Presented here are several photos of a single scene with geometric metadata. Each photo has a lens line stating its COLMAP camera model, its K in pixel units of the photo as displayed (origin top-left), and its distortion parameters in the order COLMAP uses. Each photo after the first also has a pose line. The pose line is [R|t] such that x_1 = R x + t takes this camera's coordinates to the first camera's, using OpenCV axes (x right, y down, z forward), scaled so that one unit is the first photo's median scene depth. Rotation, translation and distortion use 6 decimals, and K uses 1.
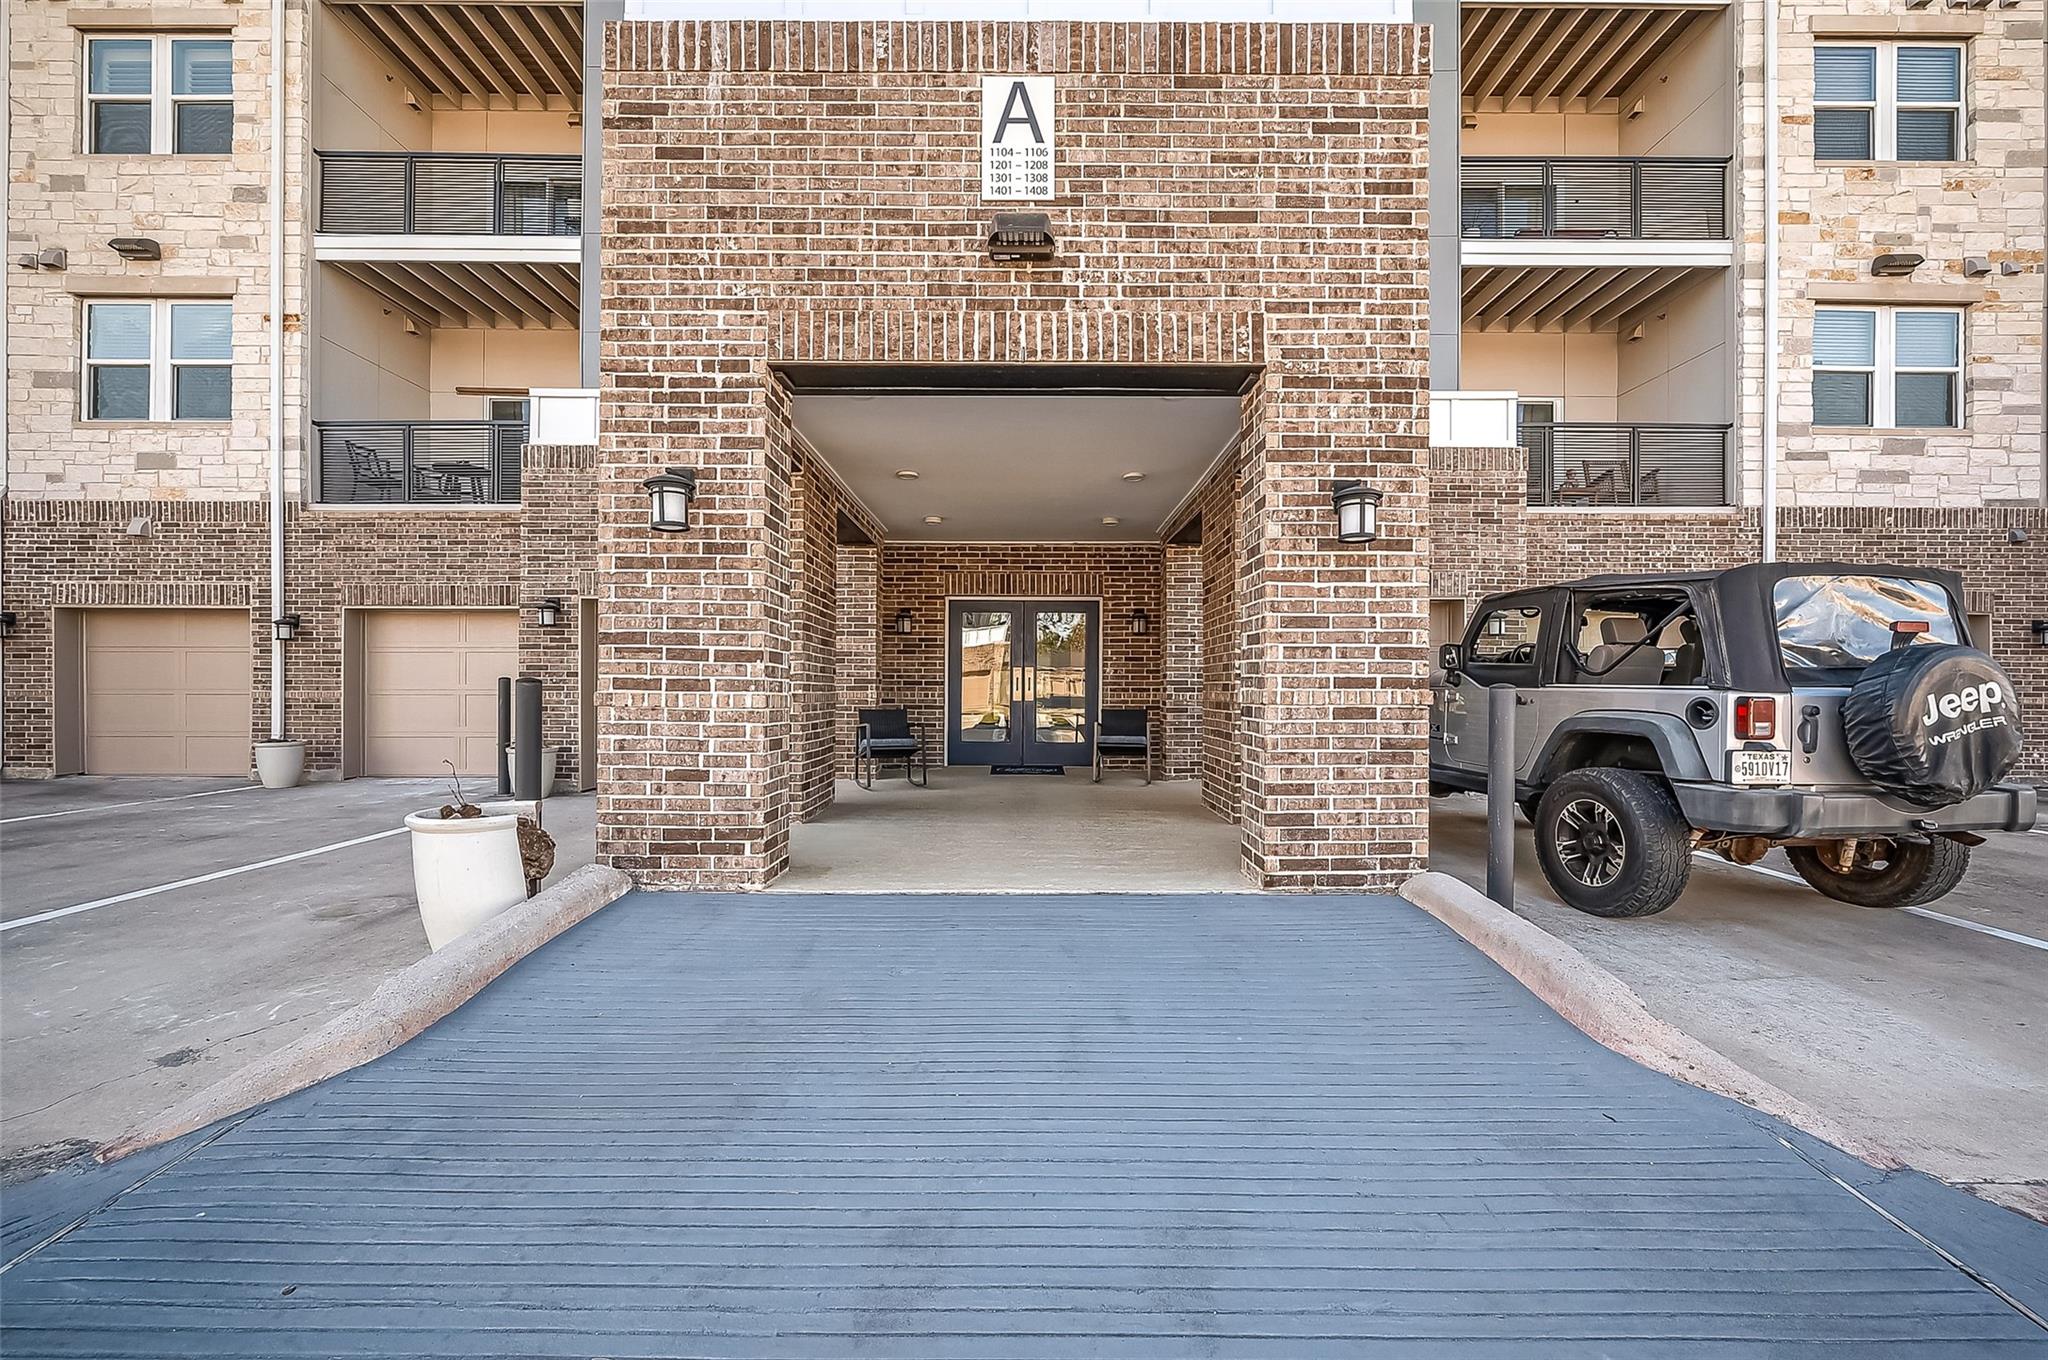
lens RADIAL K [[831.1, 0, 1027.5], [0, 831.1, 686.0], [0, 0, 1]] dist [-0.001347, -0.000022]
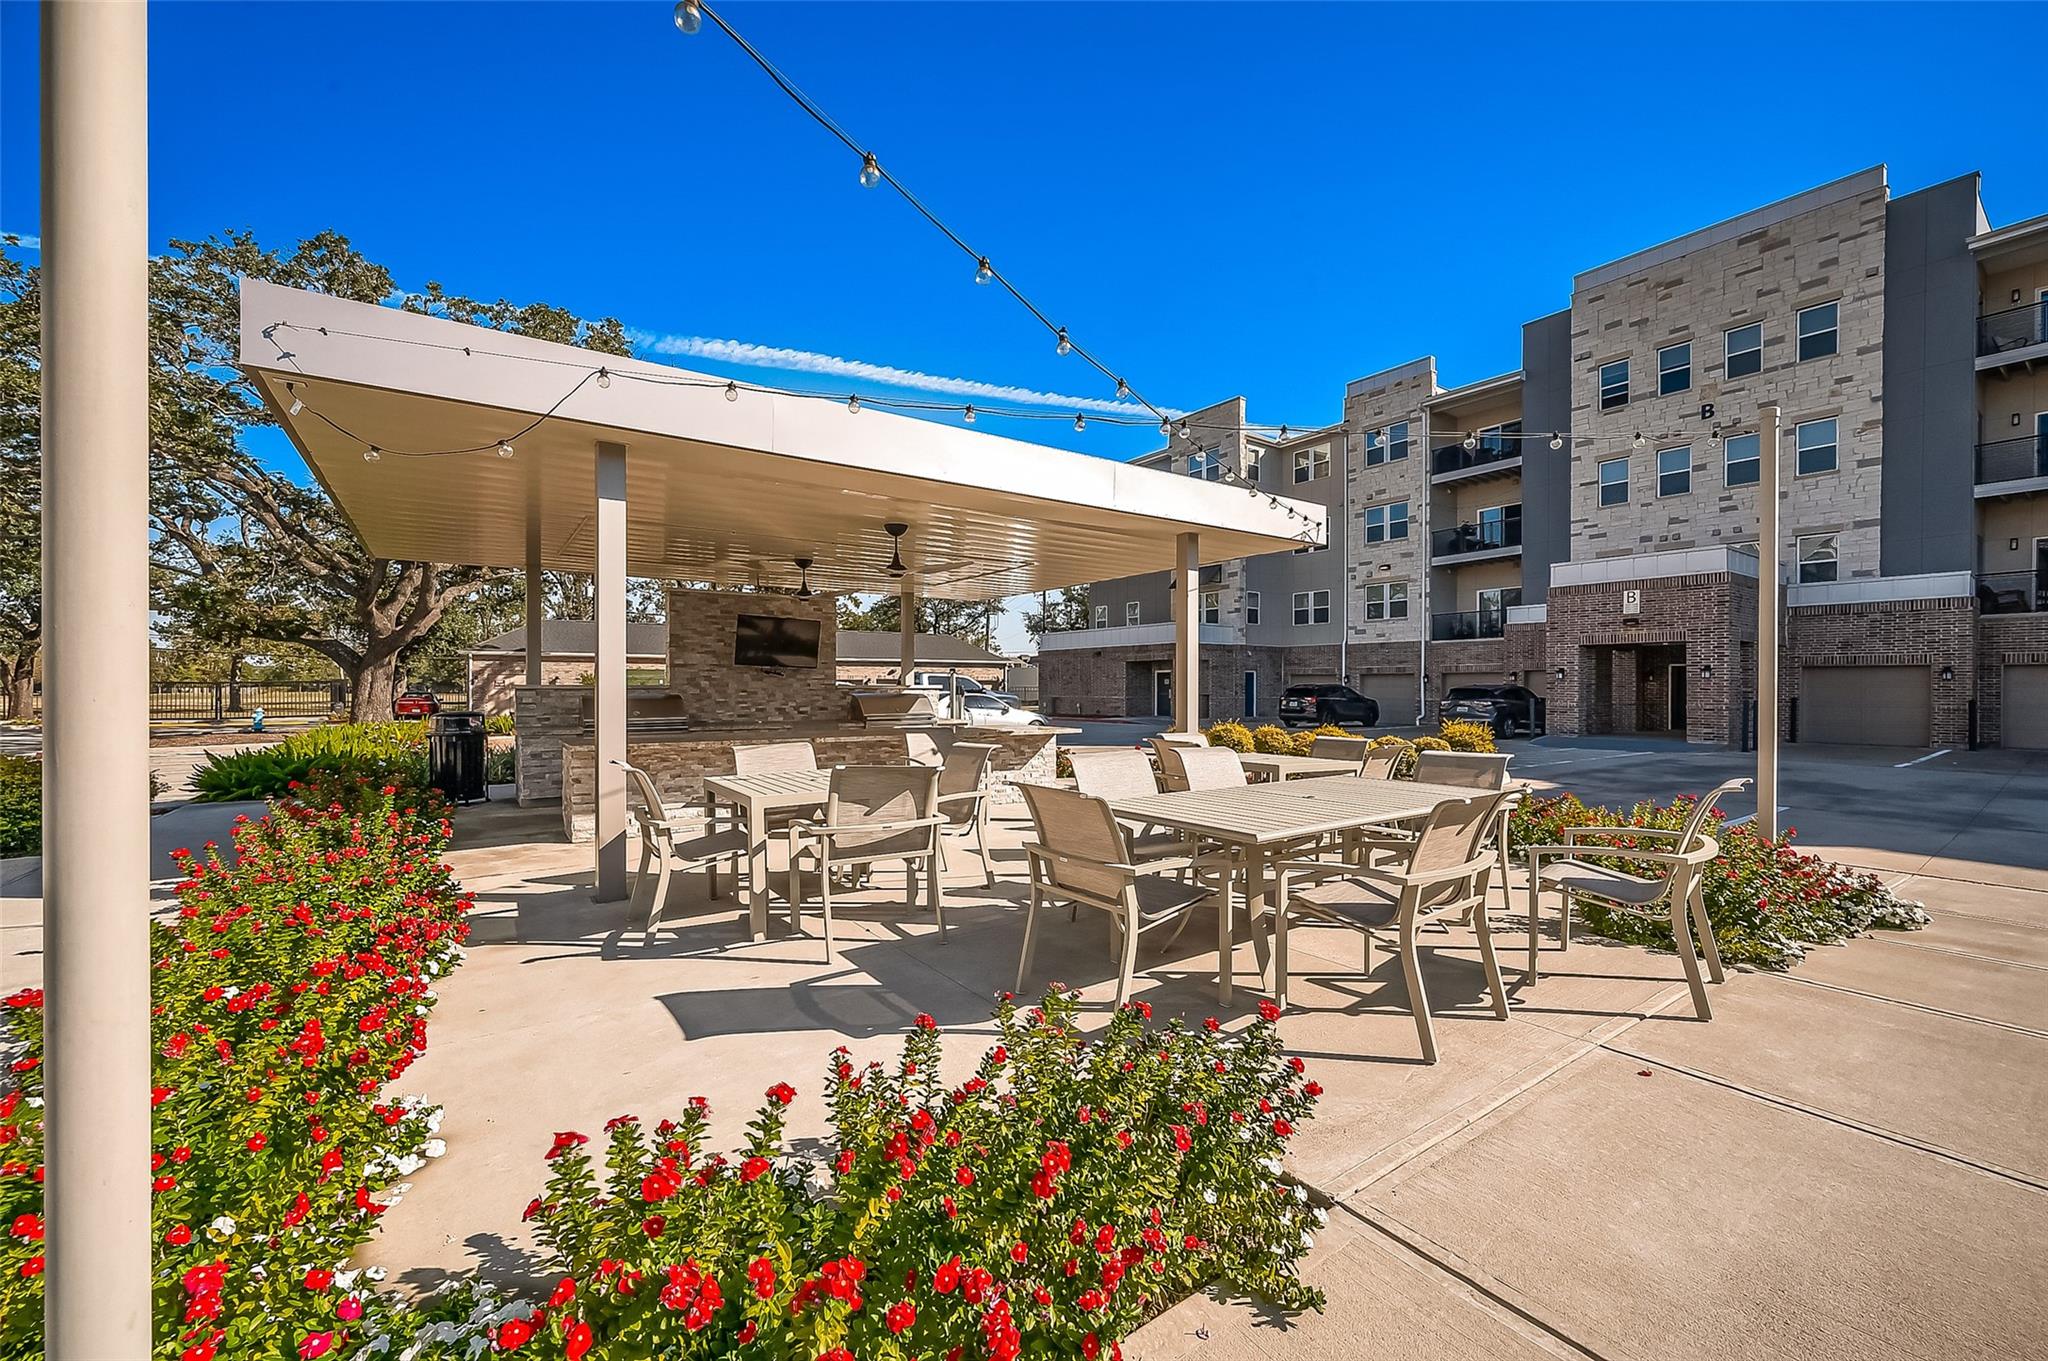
lens RADIAL K [[815.8, 0, 1032.4], [0, 815.8, 694.8], [0, 0, 1]] dist [-0.000972, -0.000046]
pose [[0.579873, 0.001019, -0.814706, 0.828020], [0.006706, 0.999959, 0.006024, -0.042041], [0.814679, -0.008957, 0.579843, -2.123867]]
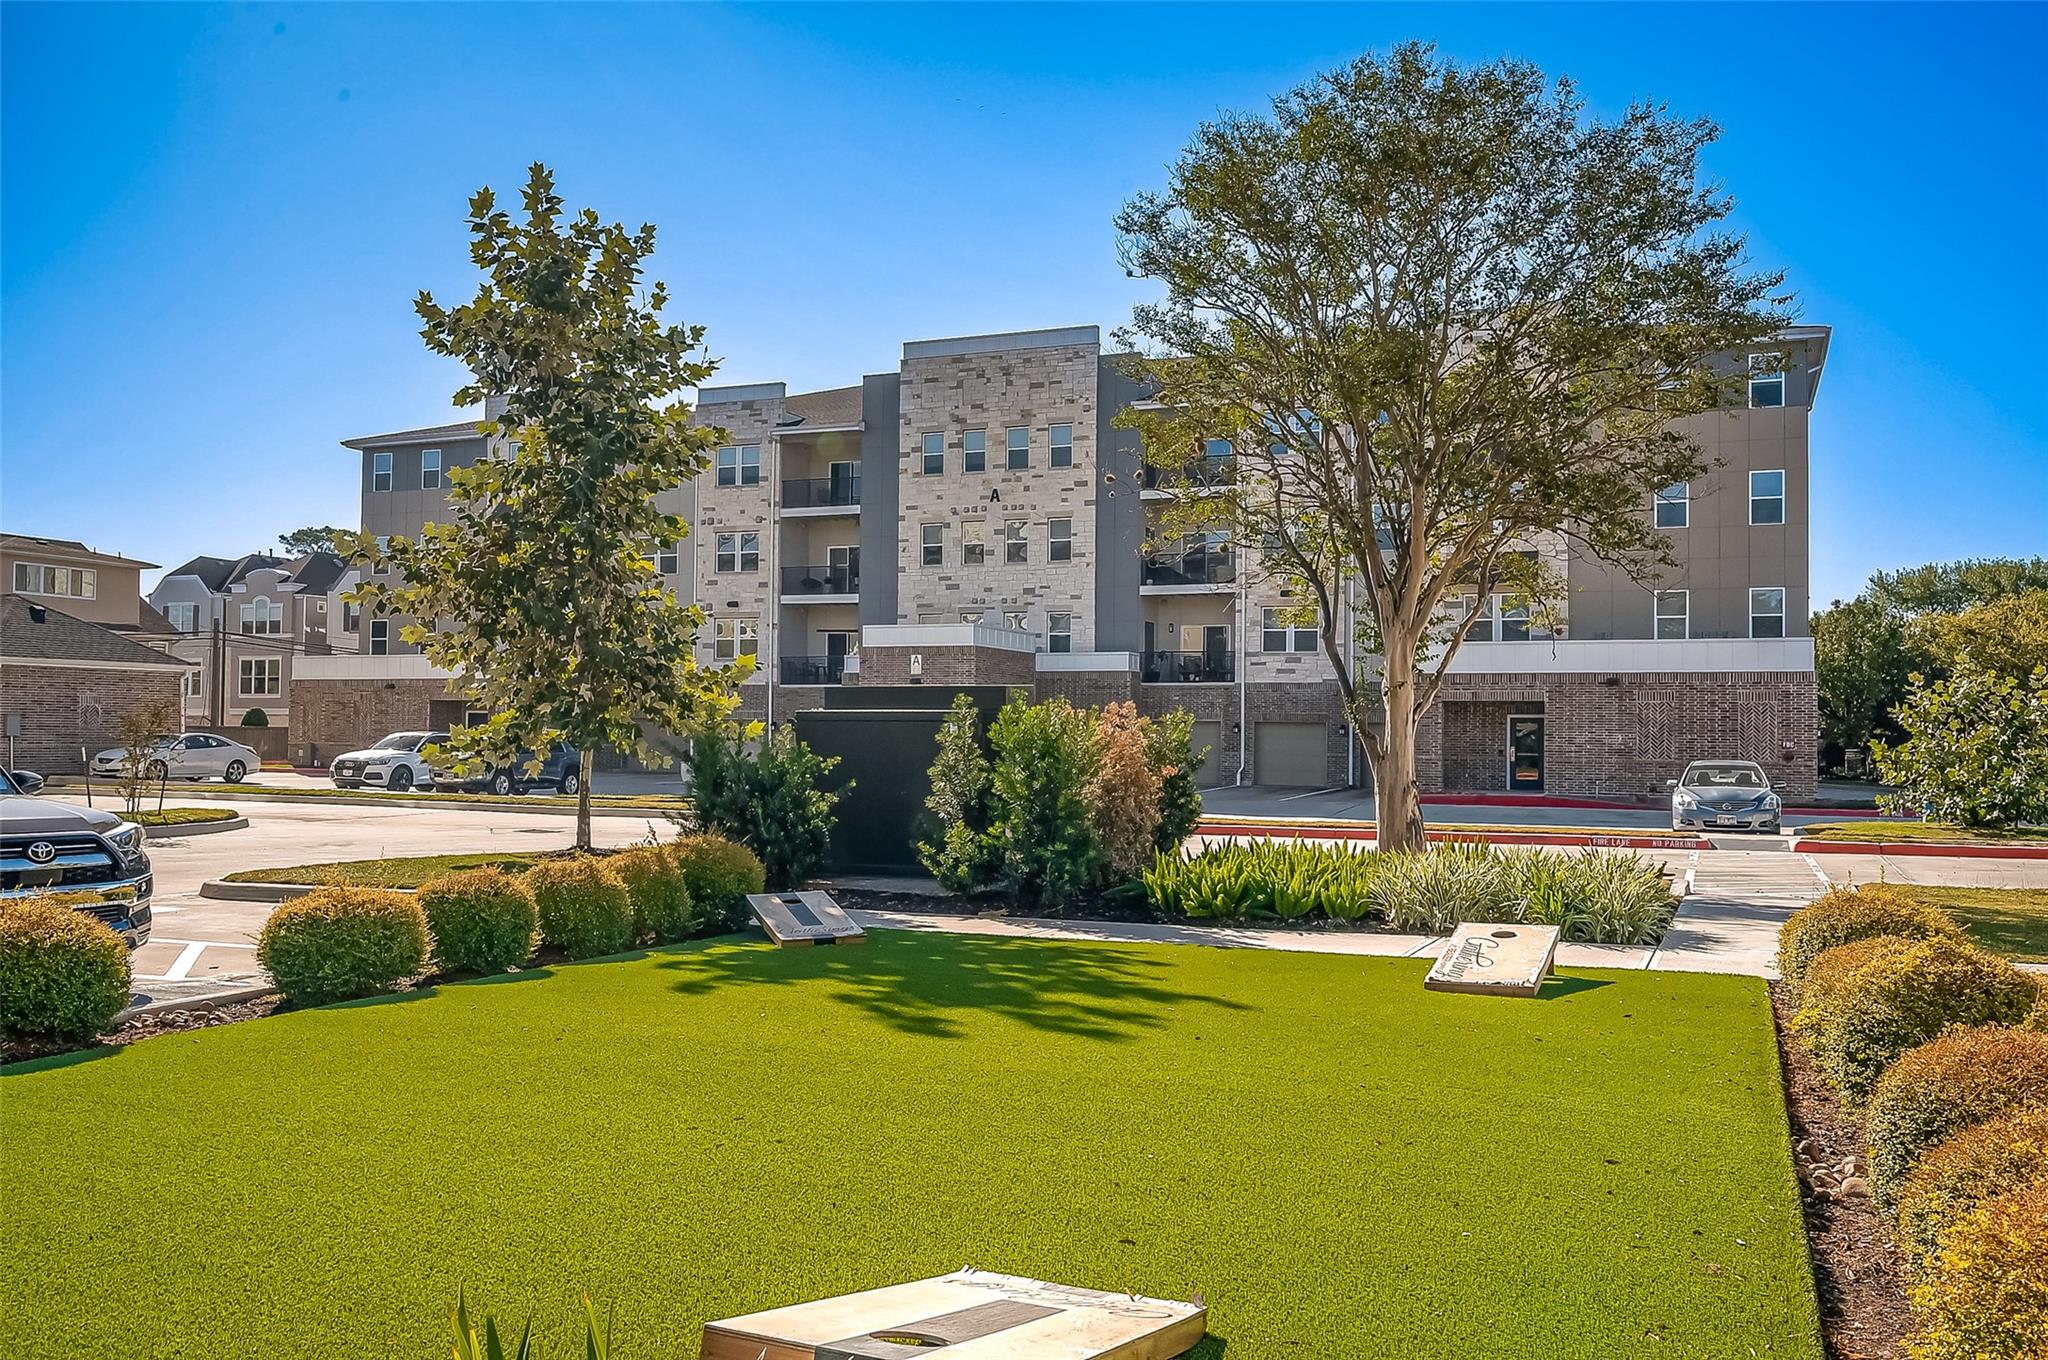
lens RADIAL K [[1599.6, 0, 1024.7], [0, 1599.6, 692.9], [0, 0, 1]] dist [-0.006319, -0.000720]
pose [[0.922091, -0.006024, -0.386927, 2.241878], [-0.002847, 0.999746, -0.022350, -0.063849], [0.386963, 0.021711, 0.921840, -4.073833]]
